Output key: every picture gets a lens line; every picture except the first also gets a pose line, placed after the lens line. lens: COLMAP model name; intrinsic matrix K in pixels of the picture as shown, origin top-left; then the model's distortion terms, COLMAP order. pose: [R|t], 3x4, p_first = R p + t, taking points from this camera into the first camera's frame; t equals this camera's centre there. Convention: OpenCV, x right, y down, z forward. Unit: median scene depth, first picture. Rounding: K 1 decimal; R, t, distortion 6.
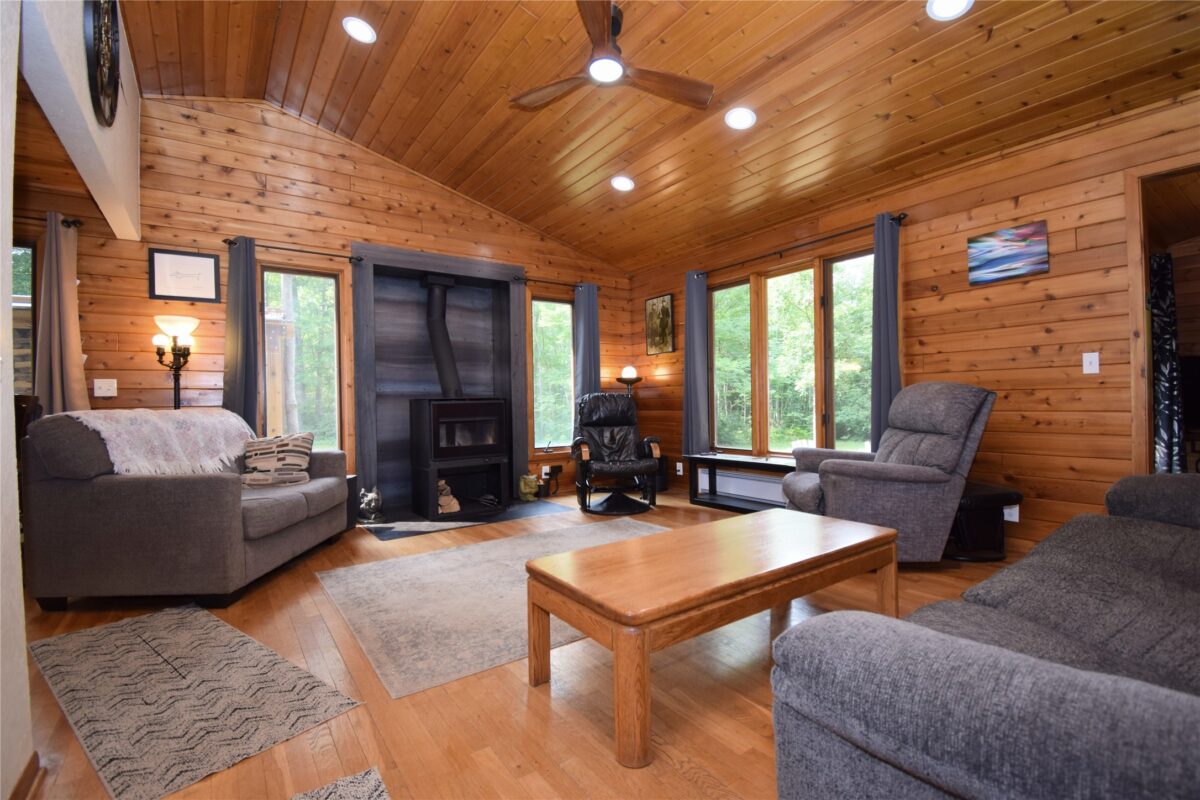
lens RADIAL K [[533.9, 0, 602.3], [0, 533.9, 402.9], [0, 0, 1]] dist [0.023829, -0.024780]
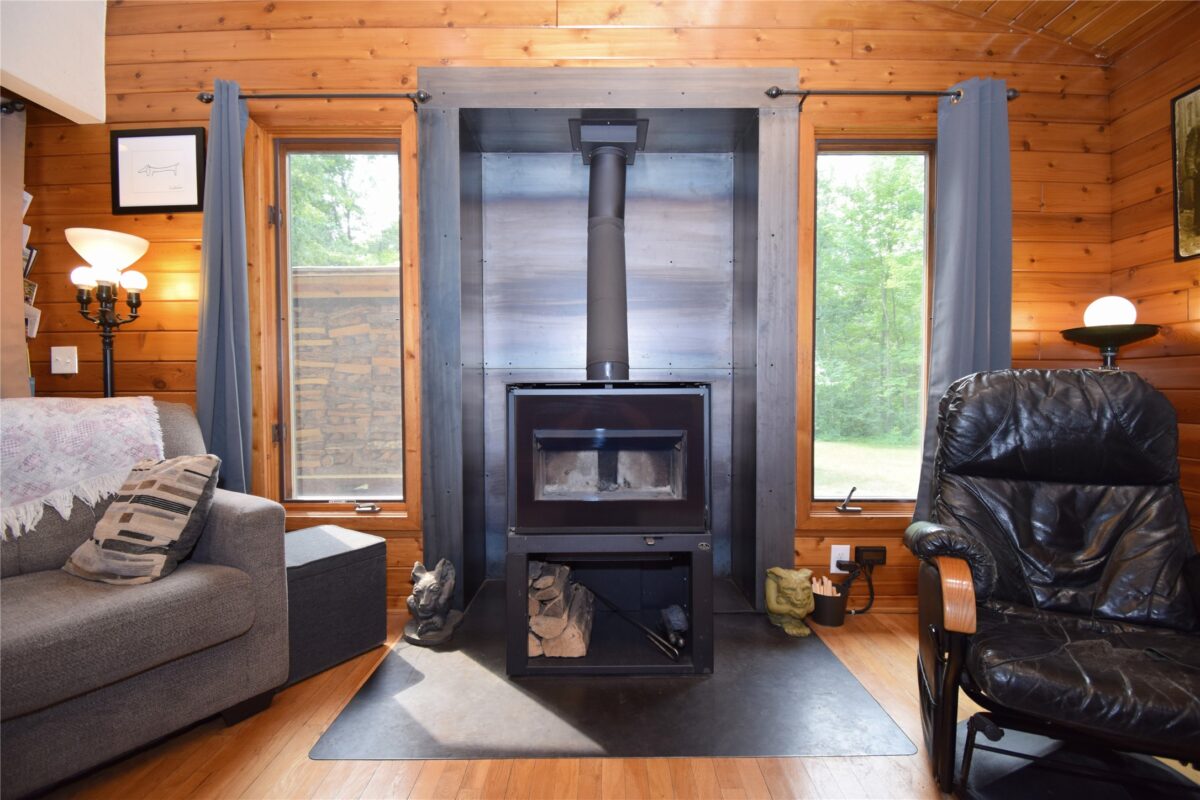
lens RADIAL K [[533.2, 0, 600.0], [0, 533.2, 400.0], [0, 0, 1]] dist [0.002625, -0.010510]
pose [[0.815241, 0.031527, -0.578262, -0.027069], [-0.014016, 0.999299, 0.034721, -0.009106], [0.578952, -0.020201, 0.815112, 0.685522]]
